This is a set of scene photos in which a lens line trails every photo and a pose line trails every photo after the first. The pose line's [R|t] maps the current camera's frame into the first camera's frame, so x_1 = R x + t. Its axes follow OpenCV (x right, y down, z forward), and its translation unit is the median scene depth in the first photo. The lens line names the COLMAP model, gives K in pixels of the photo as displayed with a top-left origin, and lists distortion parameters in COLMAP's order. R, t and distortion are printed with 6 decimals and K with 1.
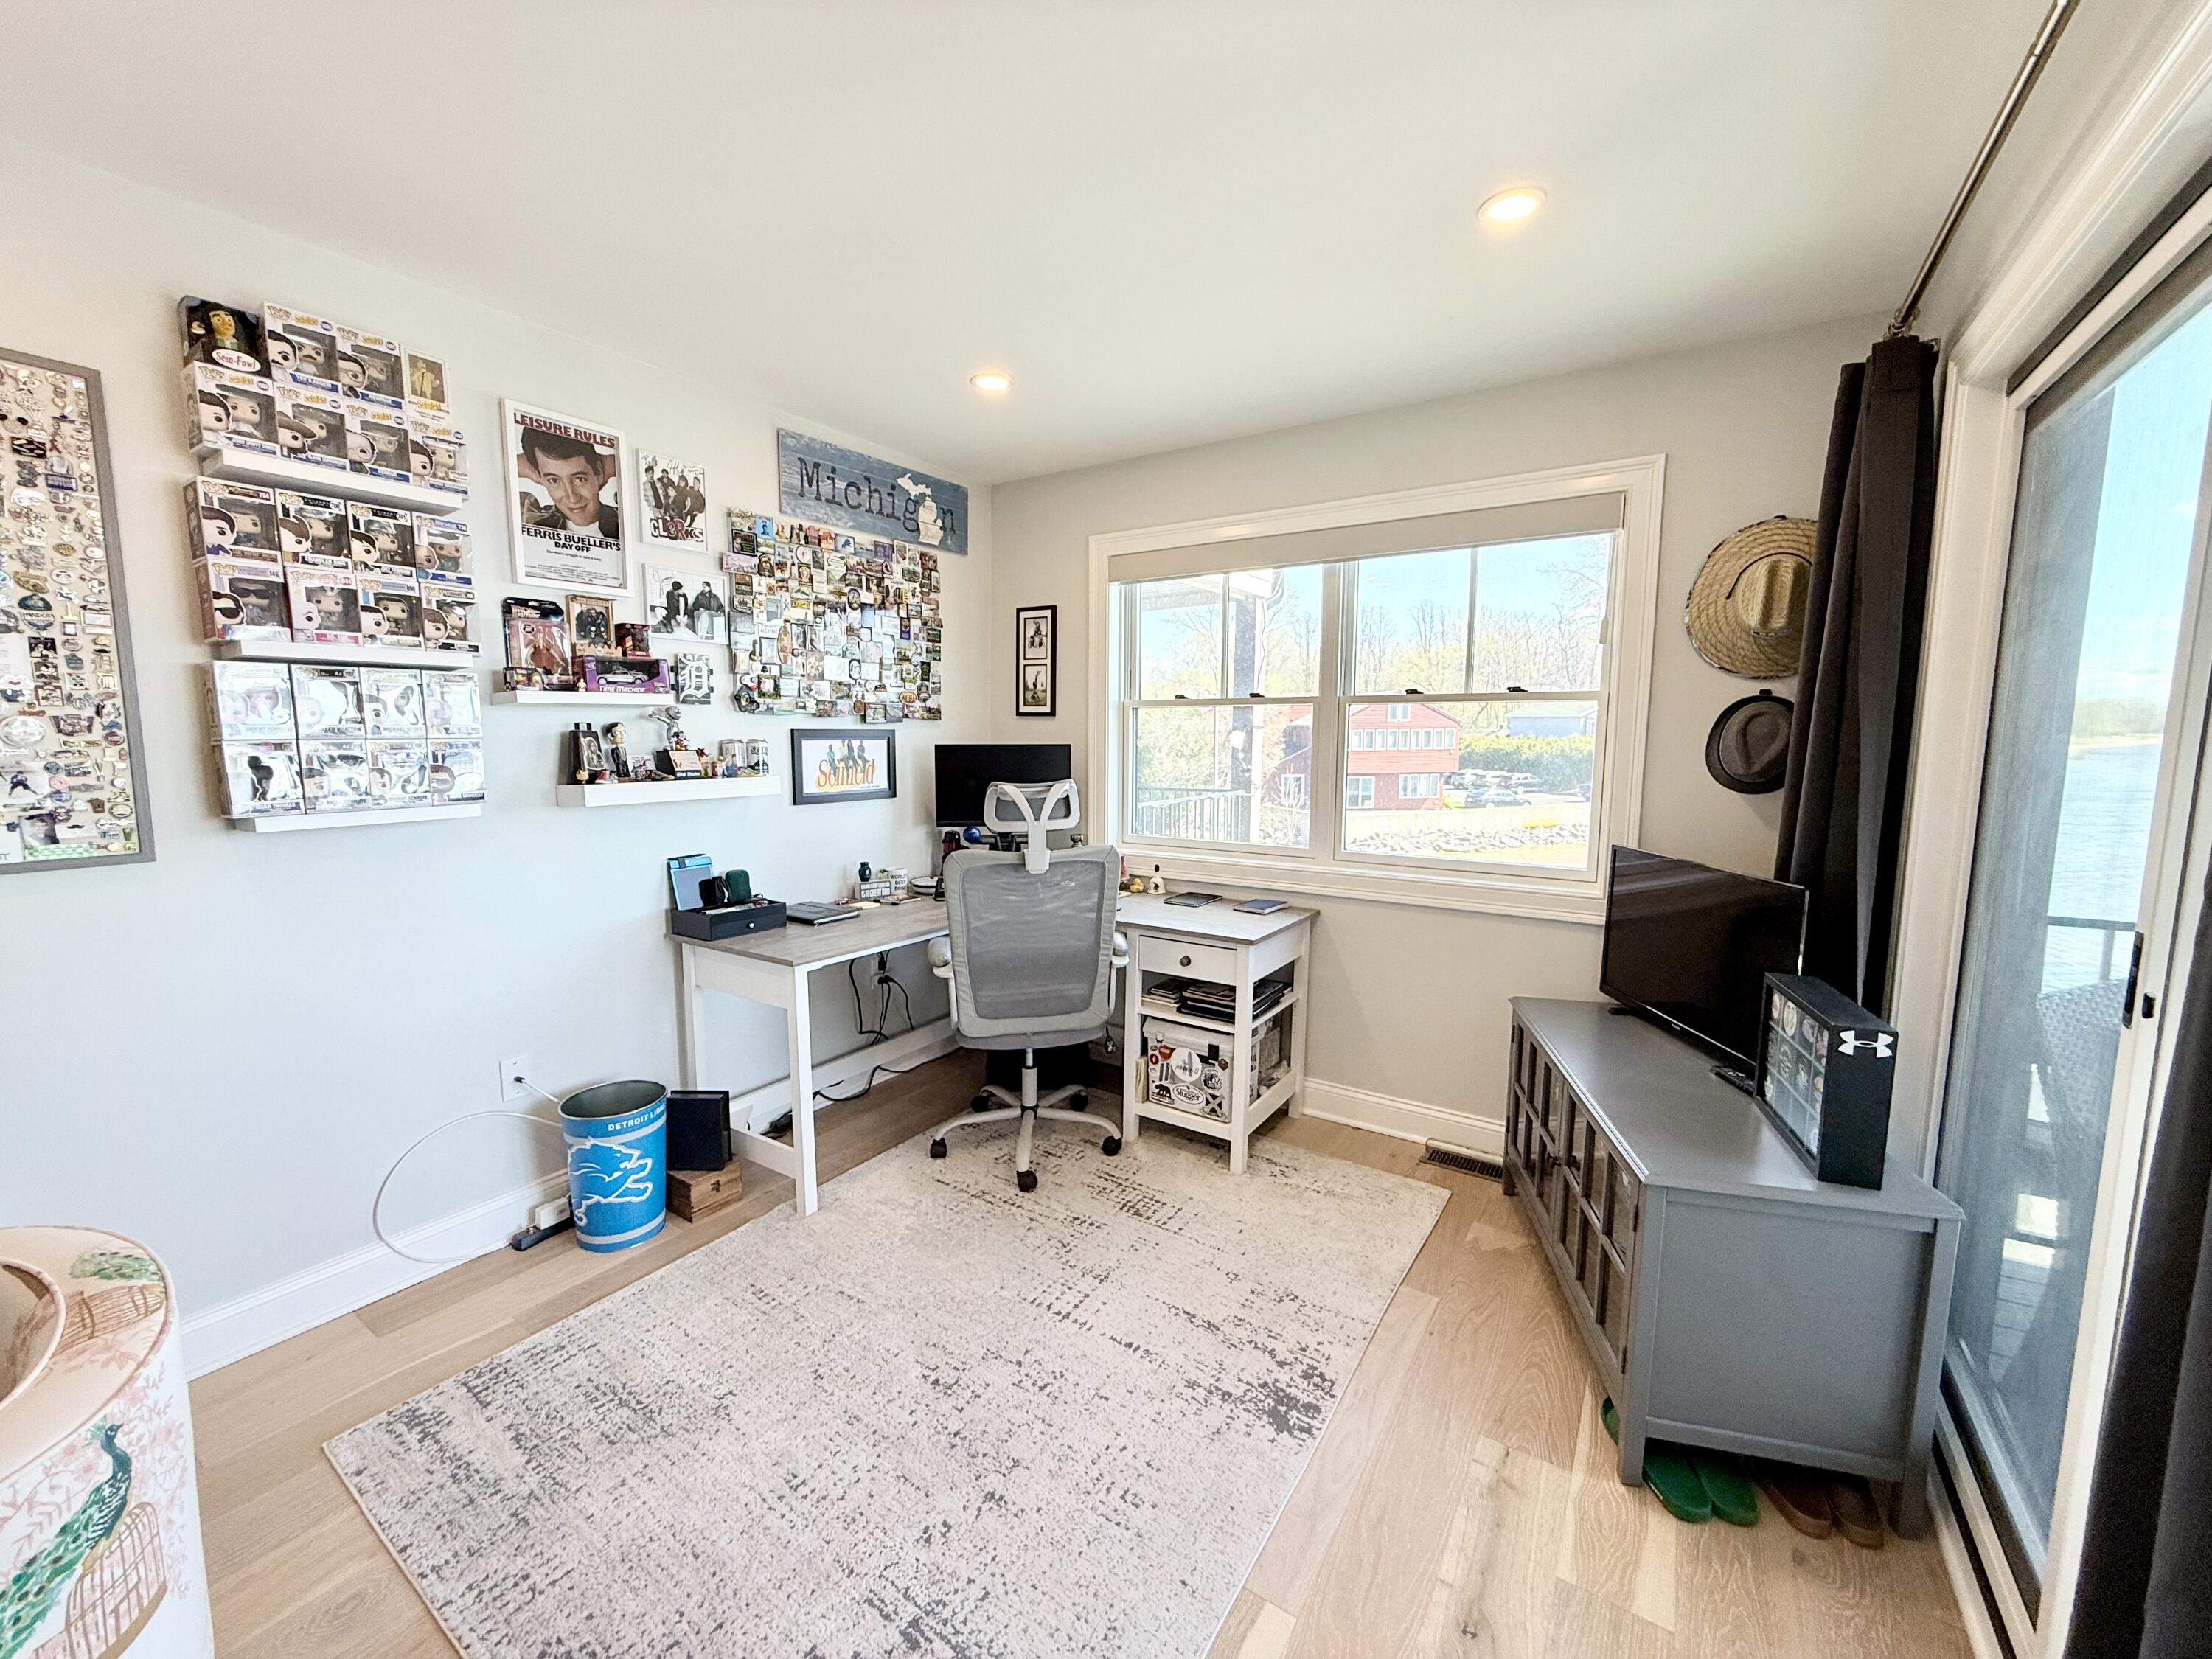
lens RADIAL K [[877.3, 0, 1100.3], [0, 877.3, 832.0], [0, 0, 1]] dist [0.002350, 0.000037]
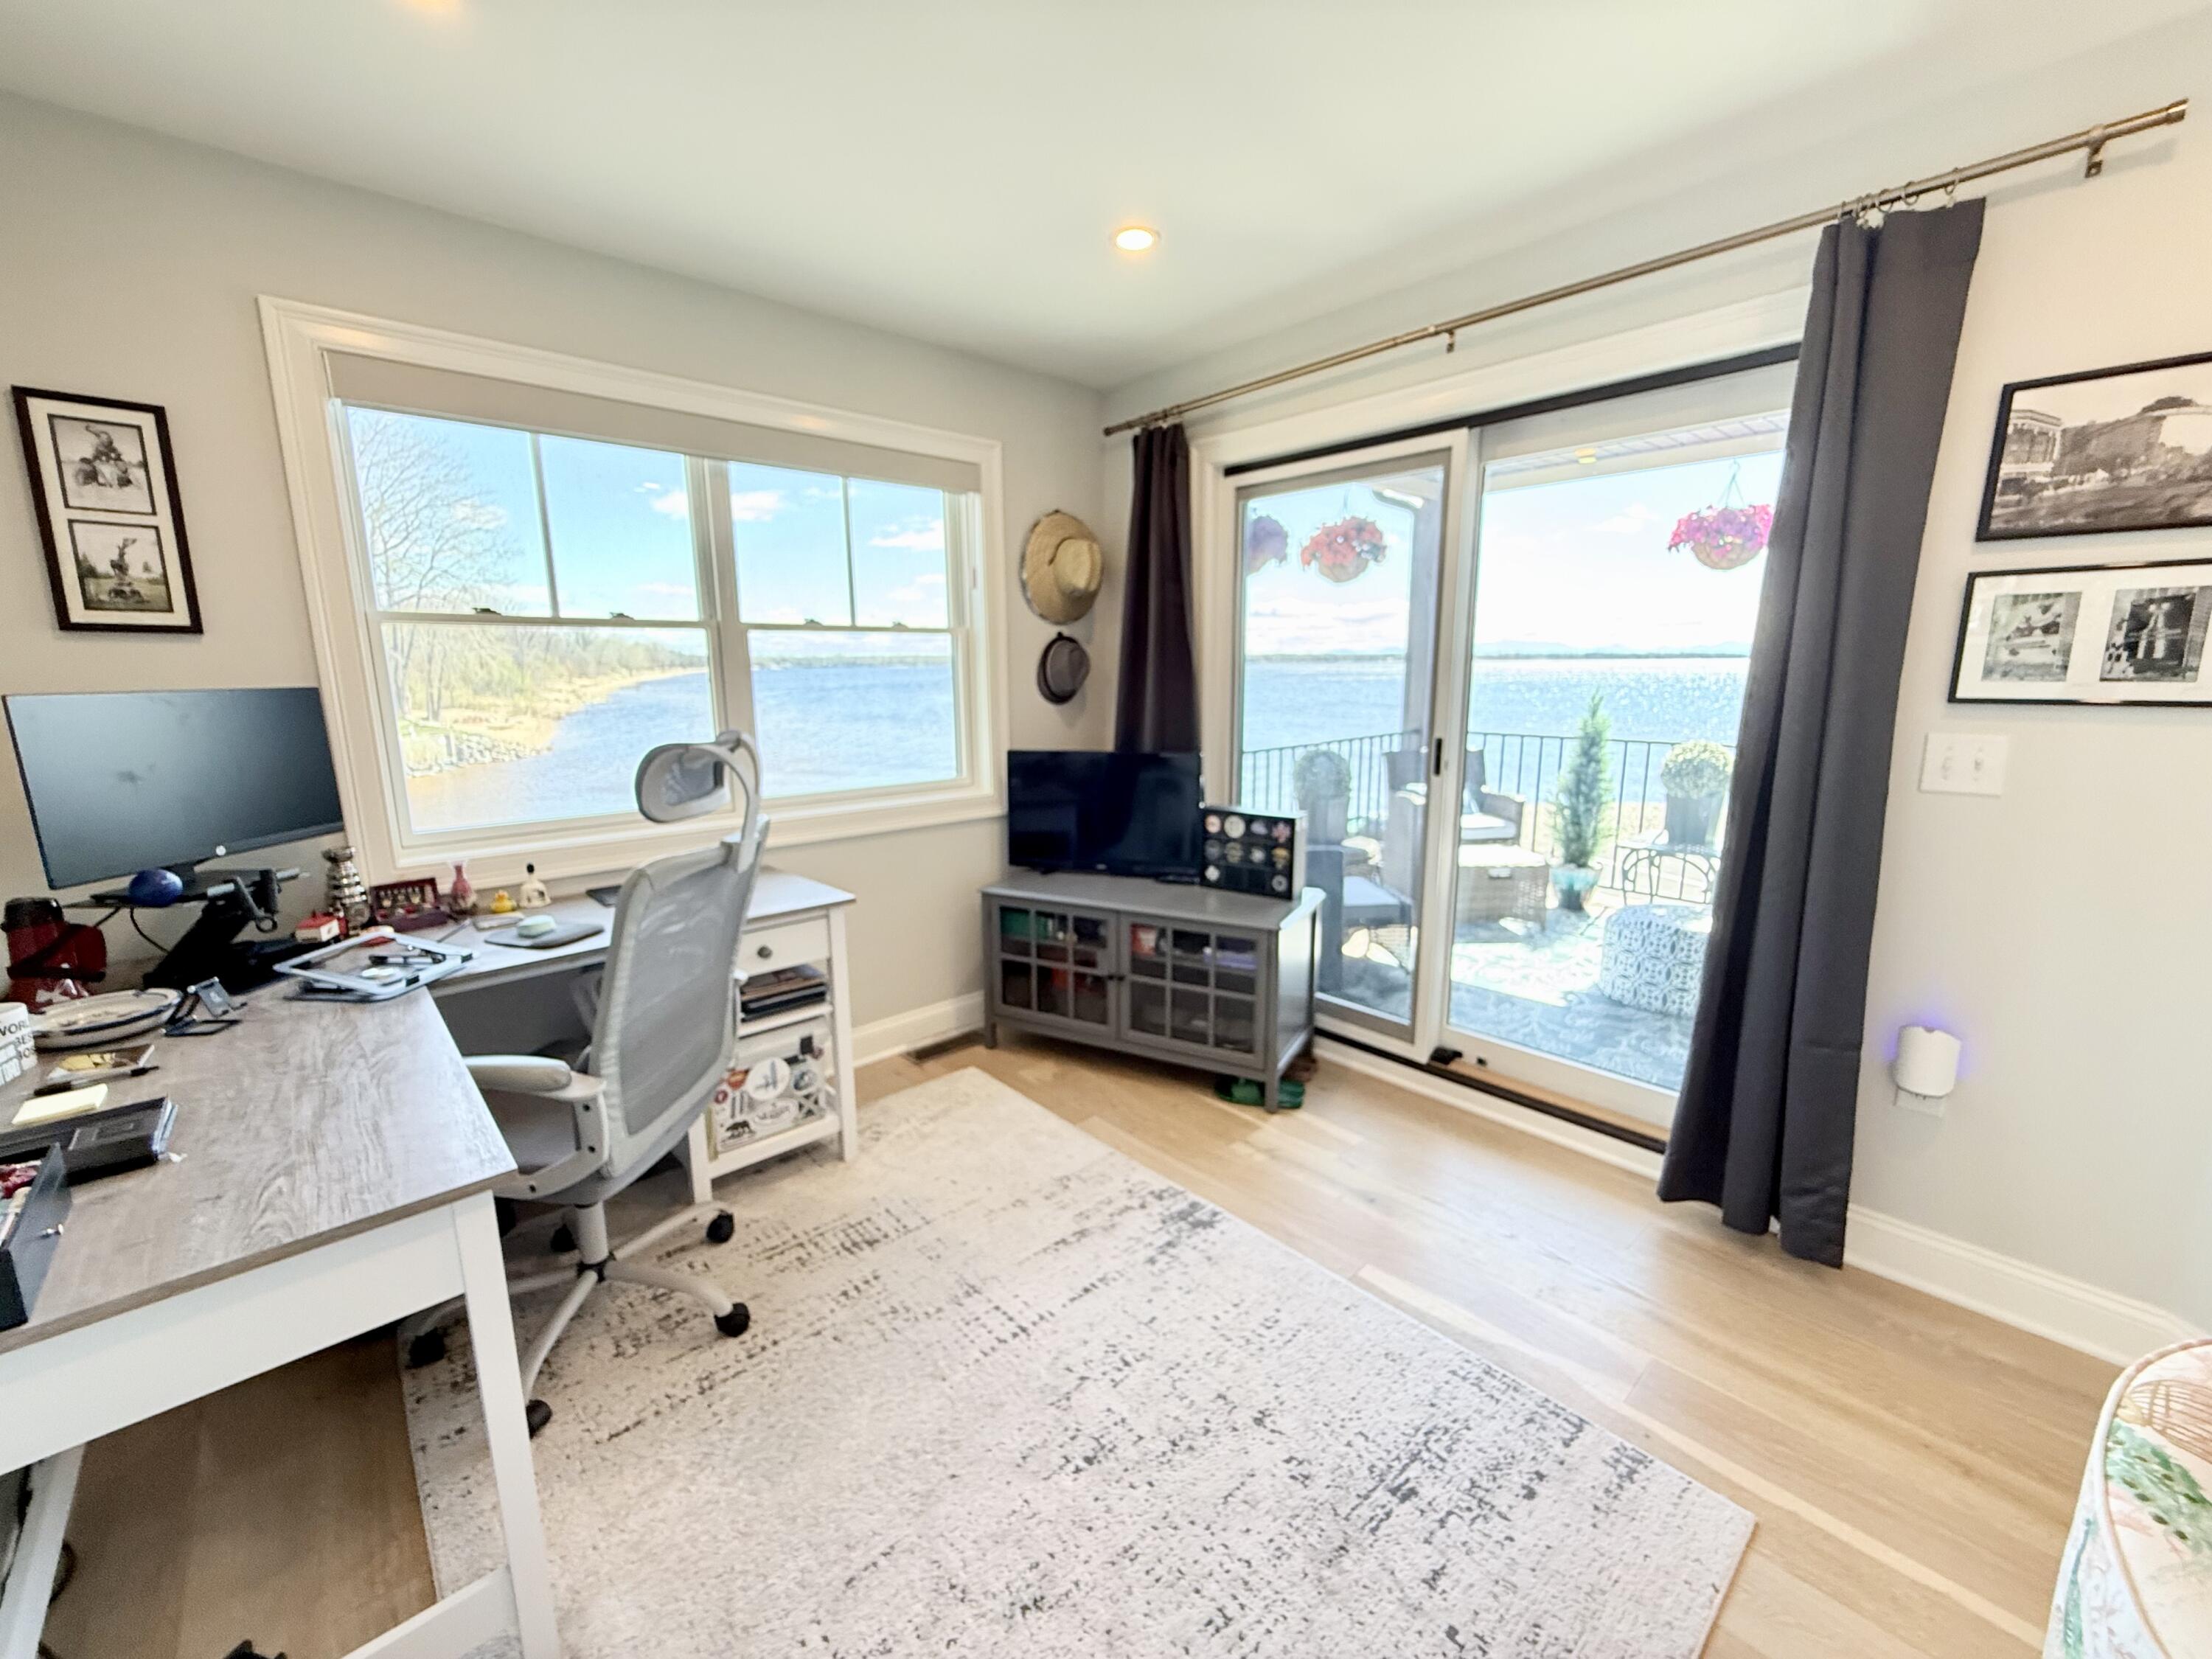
lens RADIAL K [[893.8, 0, 1094.8], [0, 893.8, 834.9], [0, 0, 1]] dist [-0.000287, -0.000258]
pose [[0.243282, -0.182339, 0.952663, -0.582953], [0.117478, 0.980480, 0.157663, -0.050382], [-0.962815, 0.073560, 0.259954, 0.490948]]
